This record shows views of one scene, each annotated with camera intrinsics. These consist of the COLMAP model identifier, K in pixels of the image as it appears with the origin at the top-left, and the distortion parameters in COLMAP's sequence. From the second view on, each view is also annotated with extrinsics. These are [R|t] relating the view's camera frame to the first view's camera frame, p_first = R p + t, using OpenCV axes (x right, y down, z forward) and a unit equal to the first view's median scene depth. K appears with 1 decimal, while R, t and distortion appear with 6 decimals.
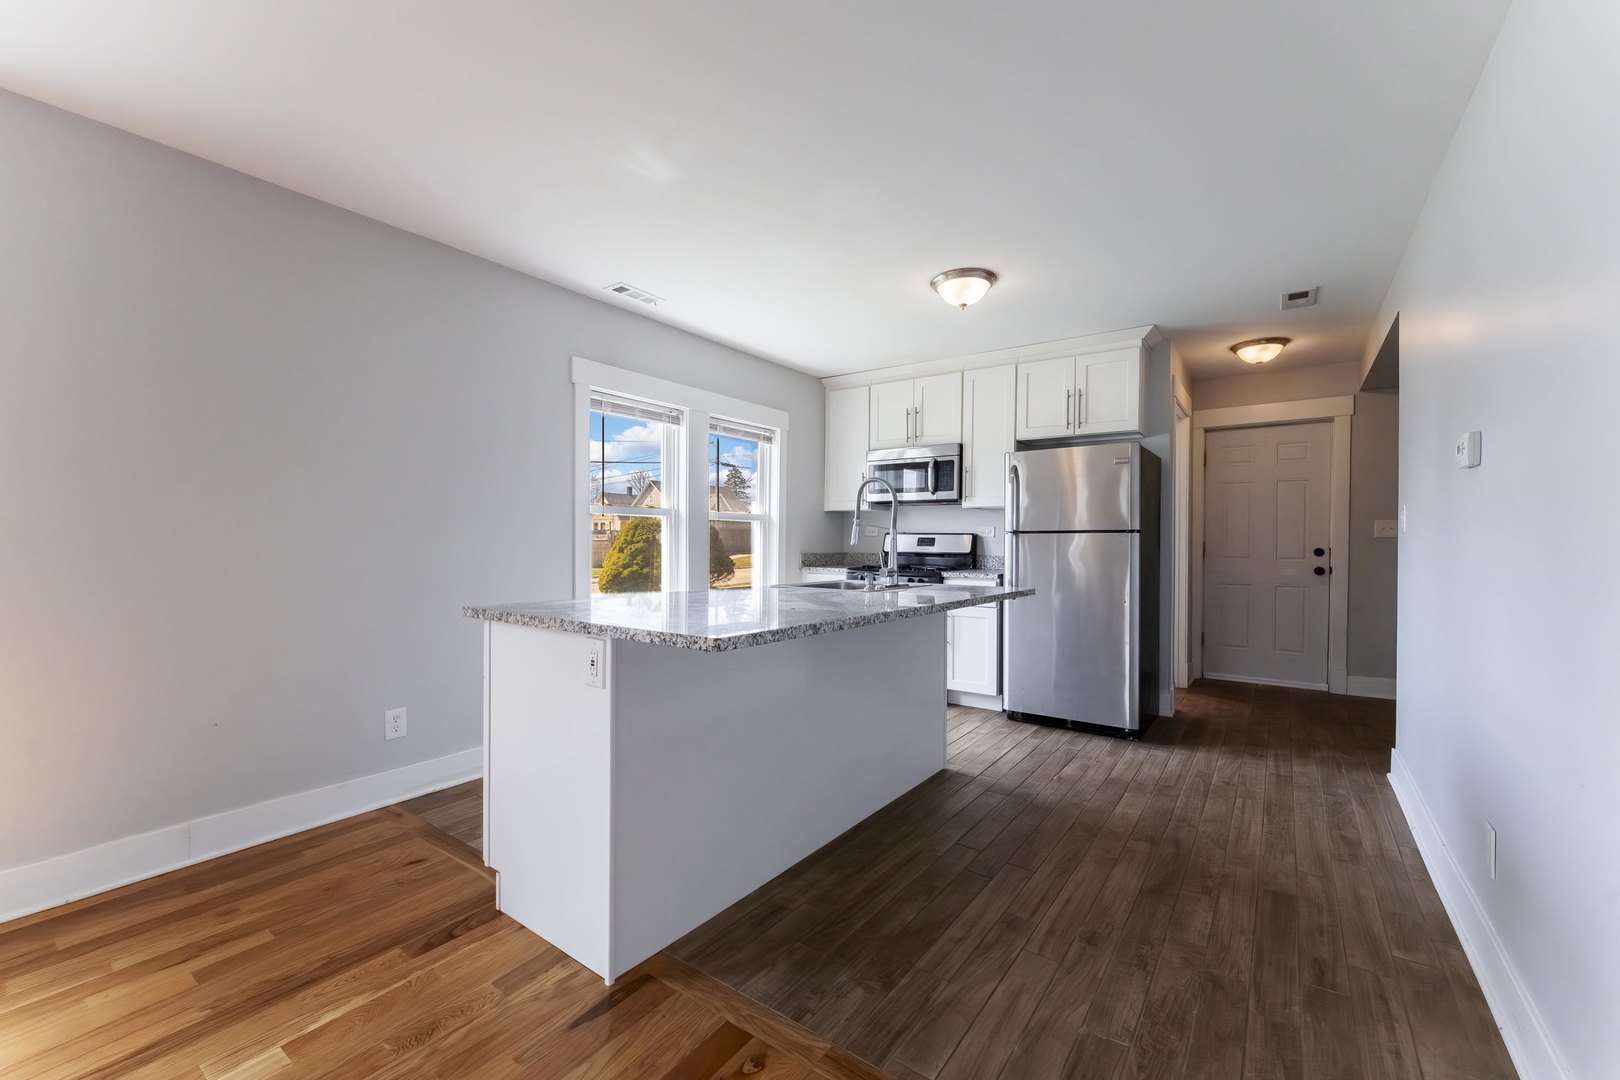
lens RADIAL K [[647.8, 0, 810.1], [0, 647.8, 539.8], [0, 0, 1]] dist [0.000786, -0.000273]
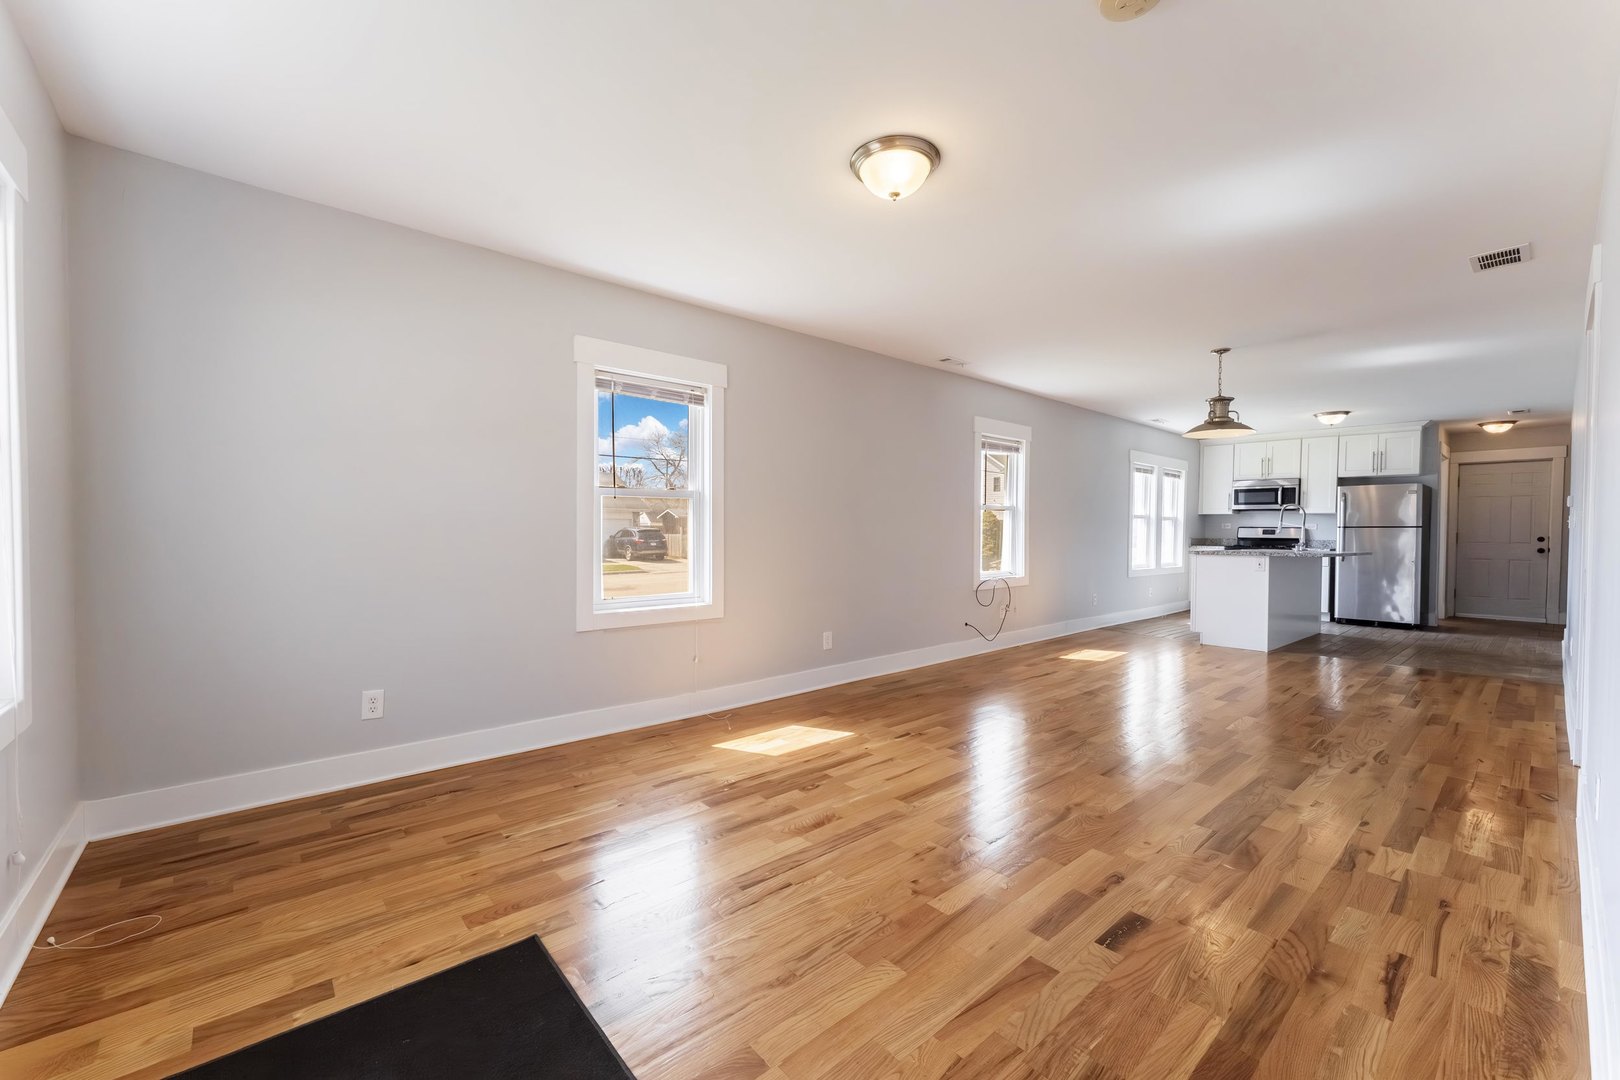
lens RADIAL K [[647.8, 0, 811.0], [0, 647.8, 542.1], [0, 0, 1]] dist [0.000786, -0.000273]
pose [[0.973865, 0.007272, -0.227012, -0.700208], [-0.004689, 0.999918, 0.011914, 0.016245], [0.227080, -0.010538, 0.973819, -1.107538]]
